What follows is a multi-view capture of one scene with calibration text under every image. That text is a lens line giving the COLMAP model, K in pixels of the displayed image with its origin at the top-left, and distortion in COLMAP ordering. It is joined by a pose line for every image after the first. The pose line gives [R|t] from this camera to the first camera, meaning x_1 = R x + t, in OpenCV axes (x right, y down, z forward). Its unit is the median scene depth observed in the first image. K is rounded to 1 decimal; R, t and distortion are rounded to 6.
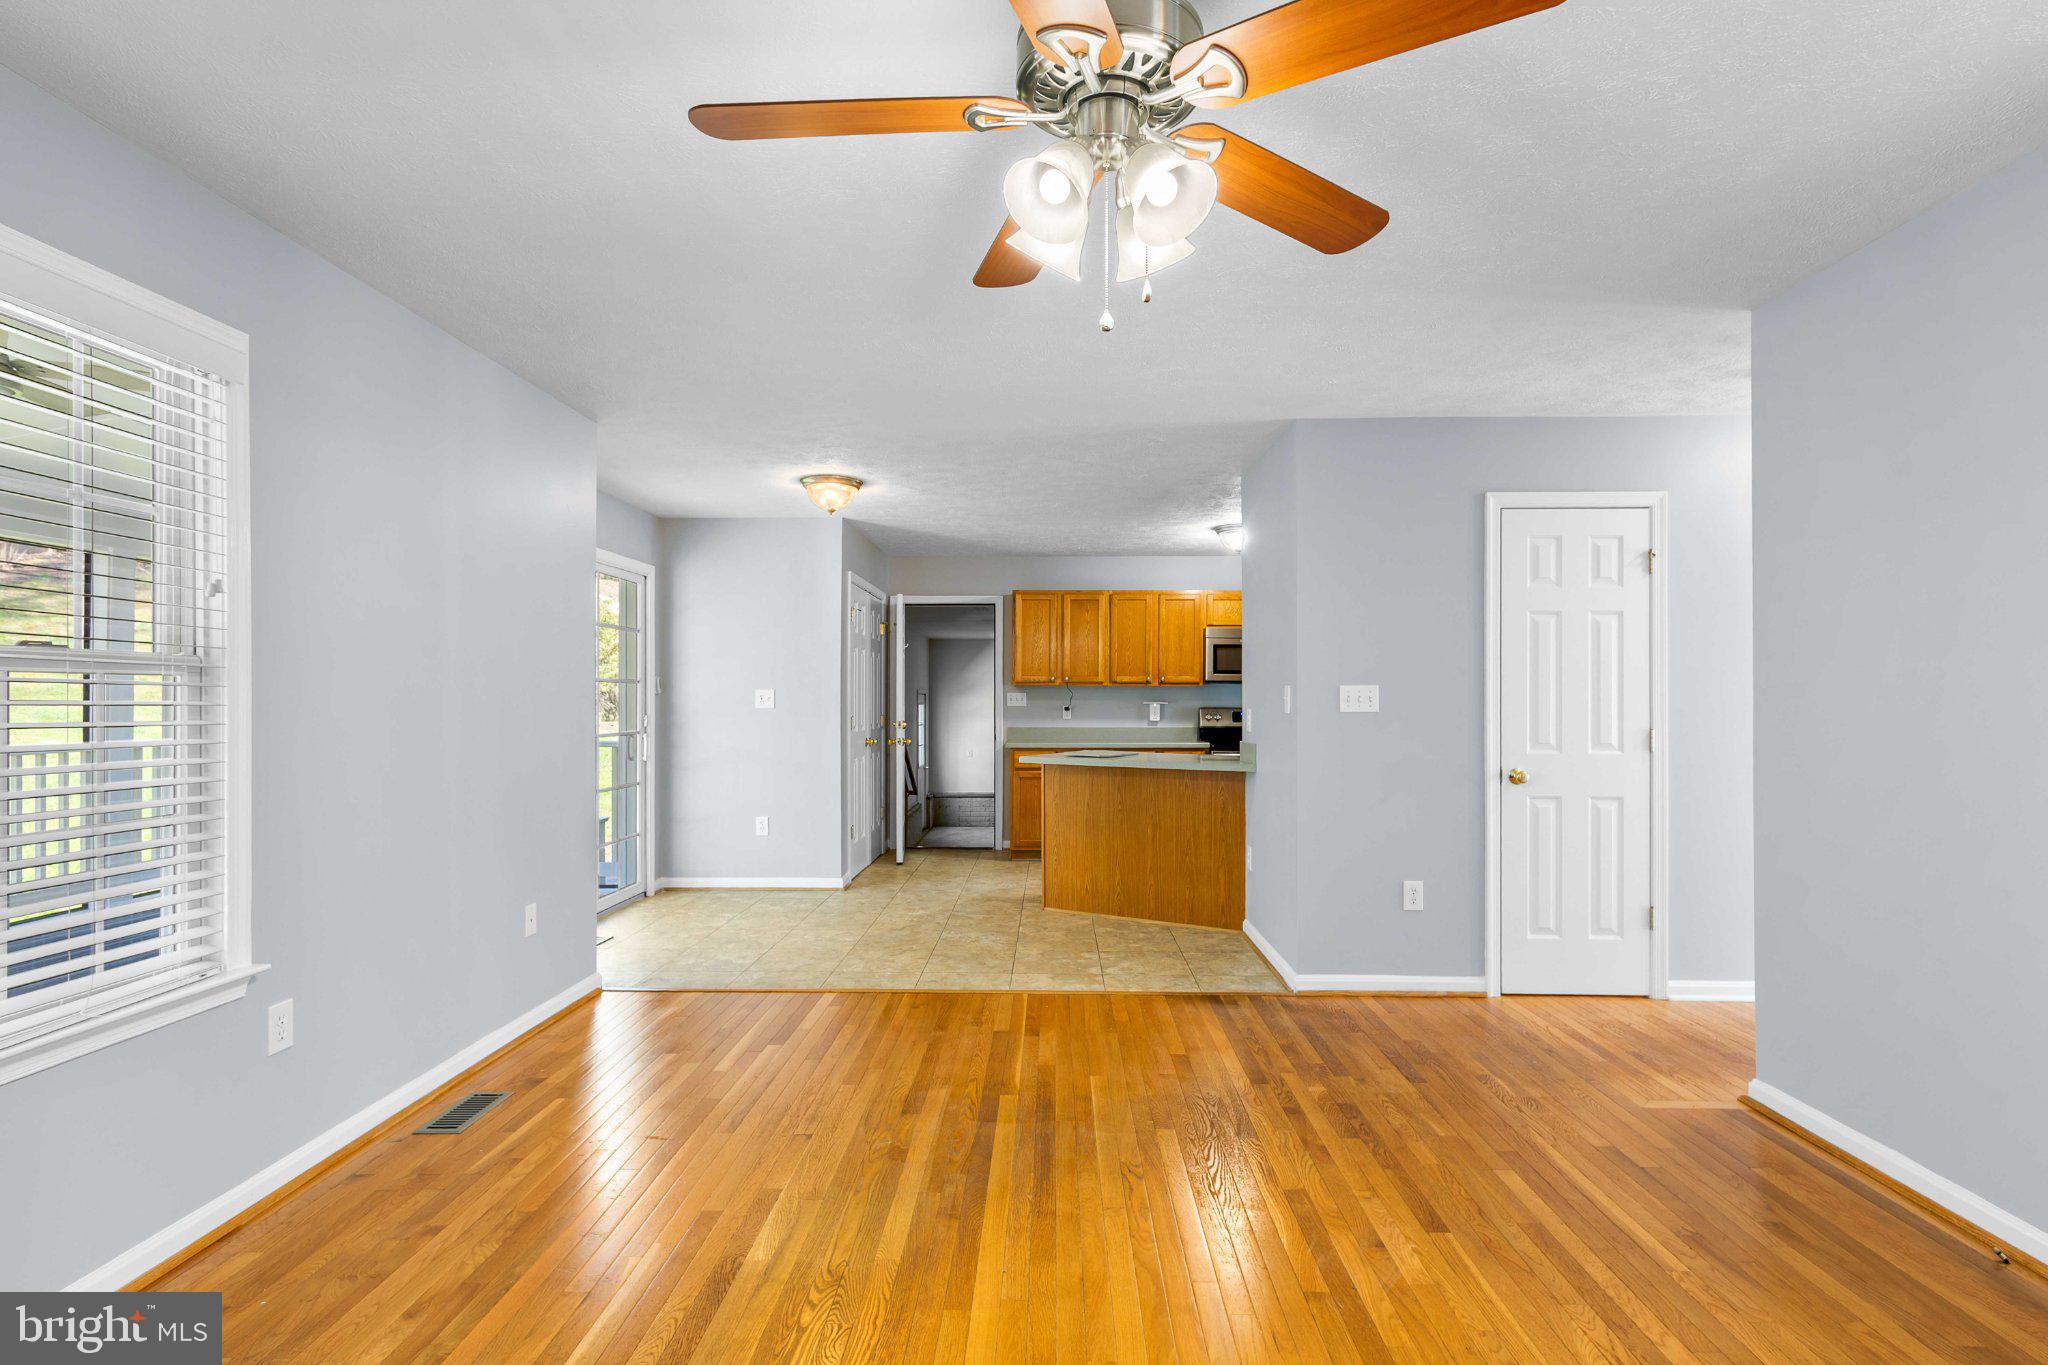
lens RADIAL K [[983.4, 0, 1023.7], [0, 983.4, 699.4], [0, 0, 1]] dist [0.001275, -0.000047]
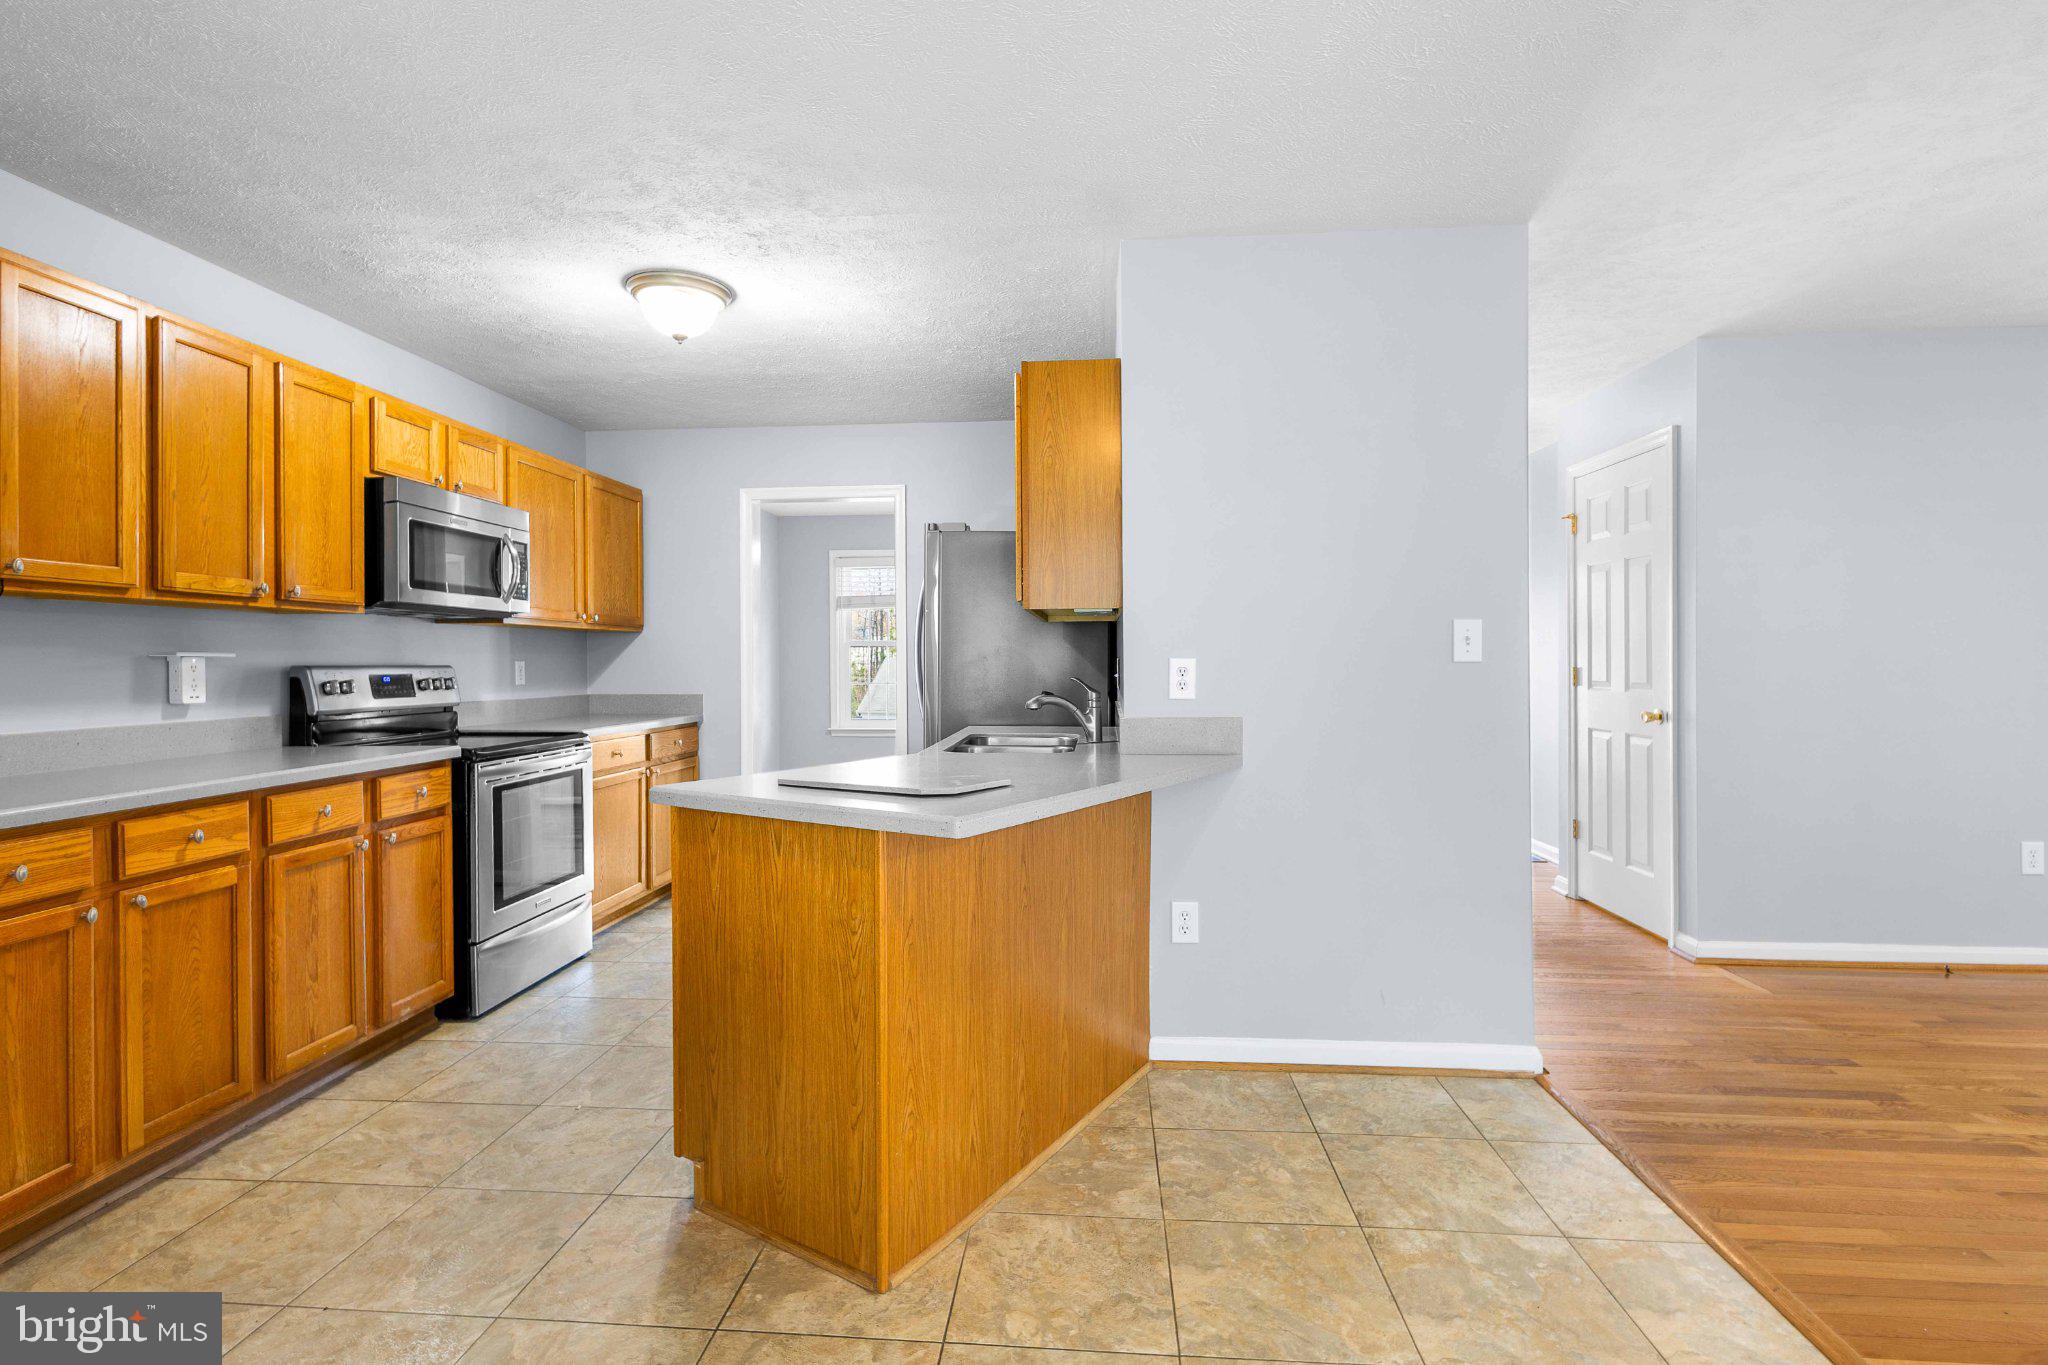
lens RADIAL K [[979.5, 0, 1012.9], [0, 979.5, 651.8], [0, 0, 1]] dist [0.001755, 0.000899]
pose [[0.055926, 0.003671, 0.998428, -0.498639], [0.002321, 0.999990, -0.003807, 0.011249], [-0.998432, 0.002530, 0.055917, 1.573806]]
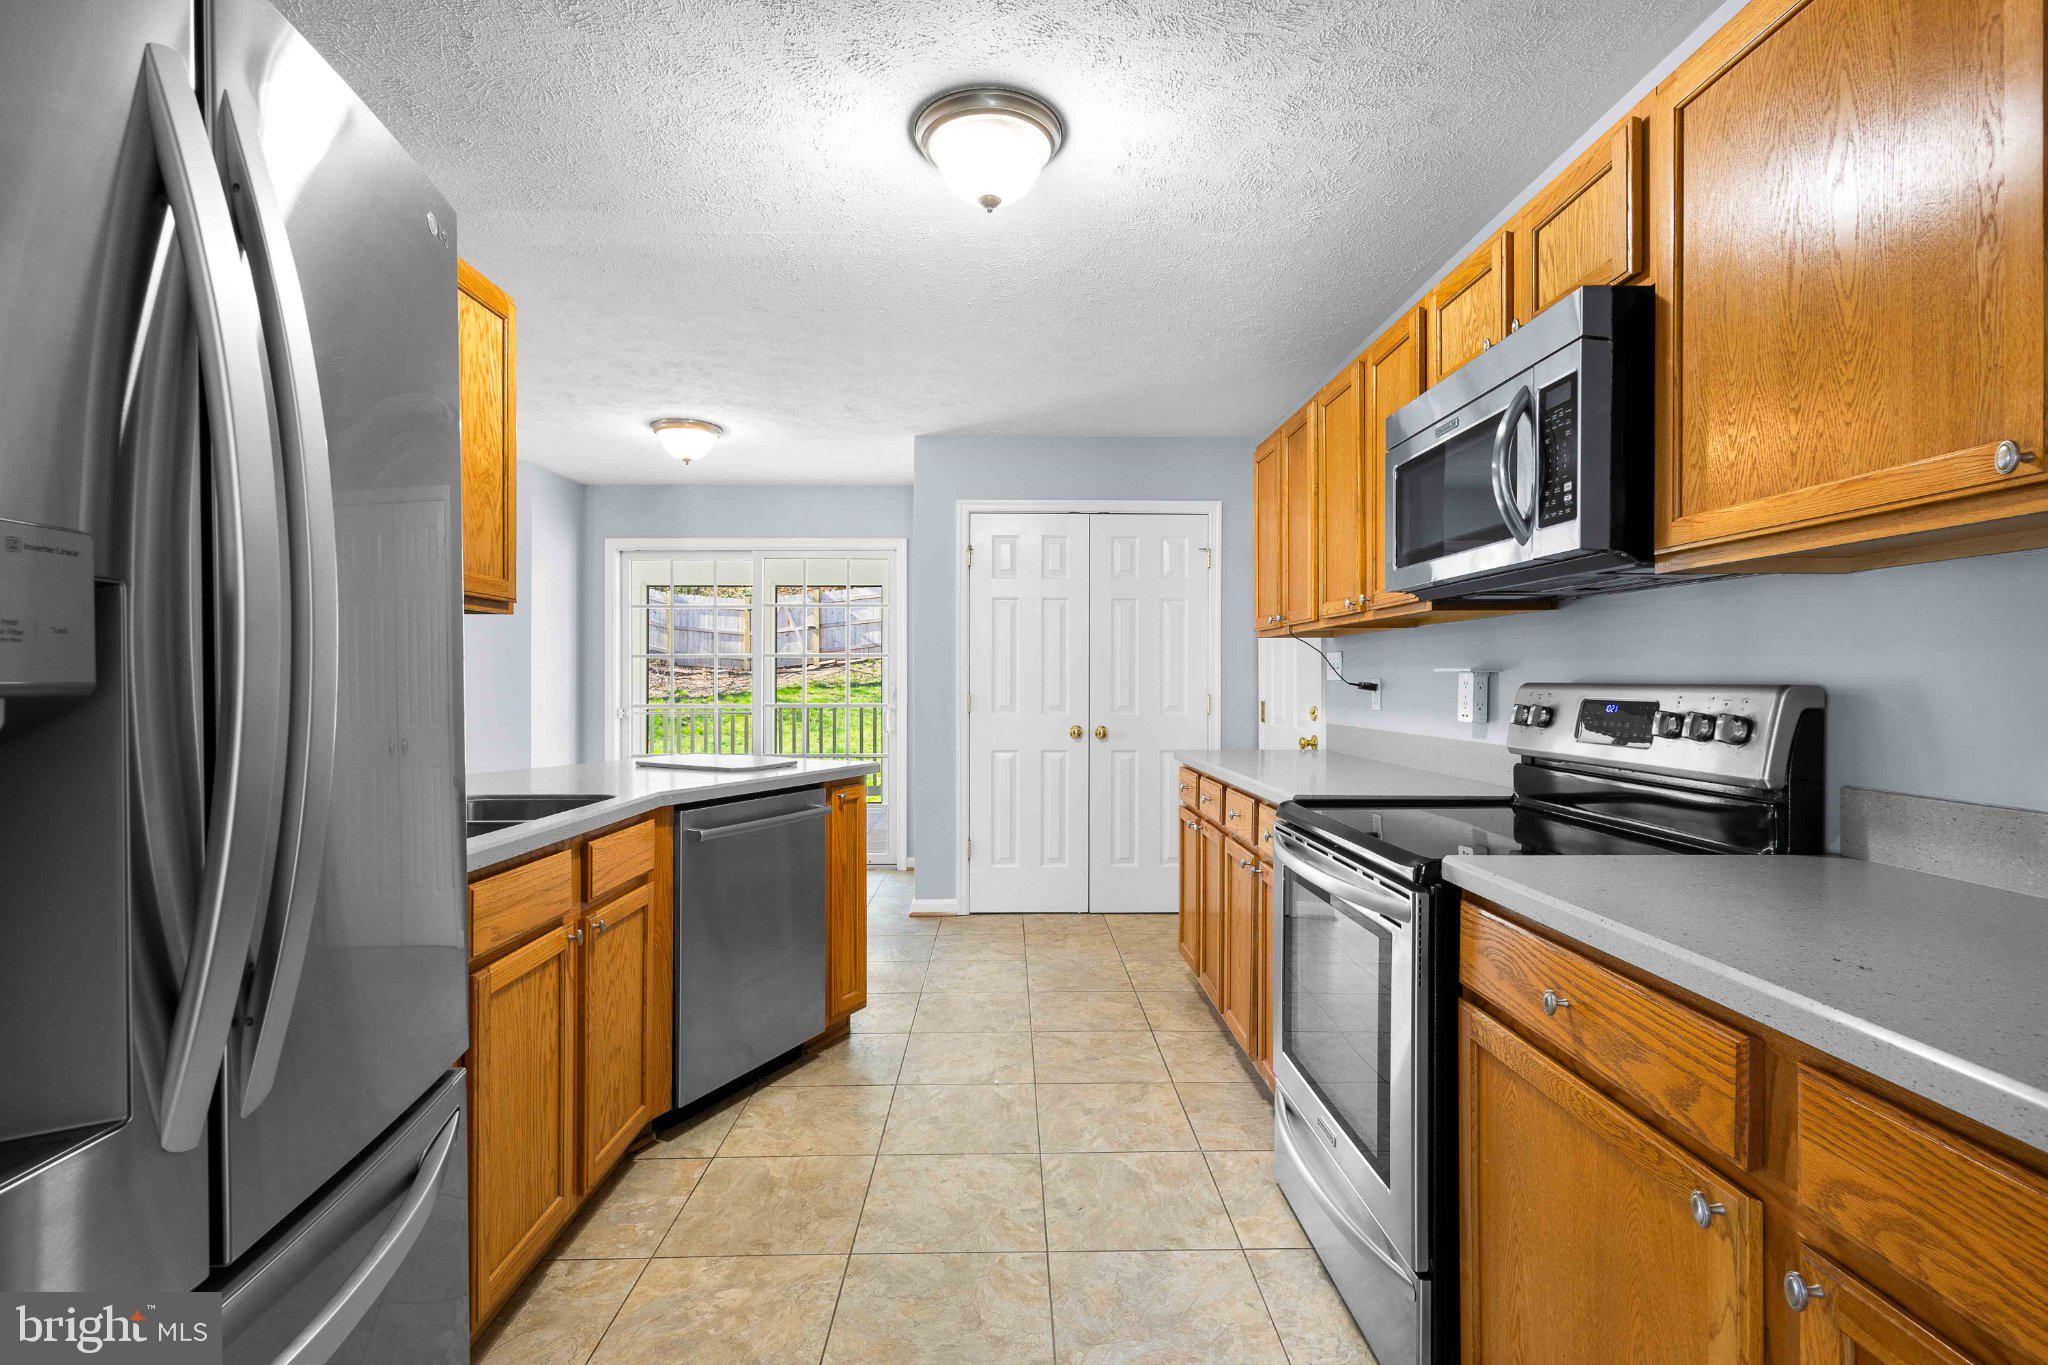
lens RADIAL K [[933.0, 0, 1024.0], [0, 933.0, 682.5], [0, 0, 1]] dist [0.001737, 0.000086]
pose [[0.051022, -0.004358, -0.998688, 1.040810], [0.003701, 0.999984, -0.004174, 0.021324], [0.998691, -0.003483, 0.051038, 1.937037]]
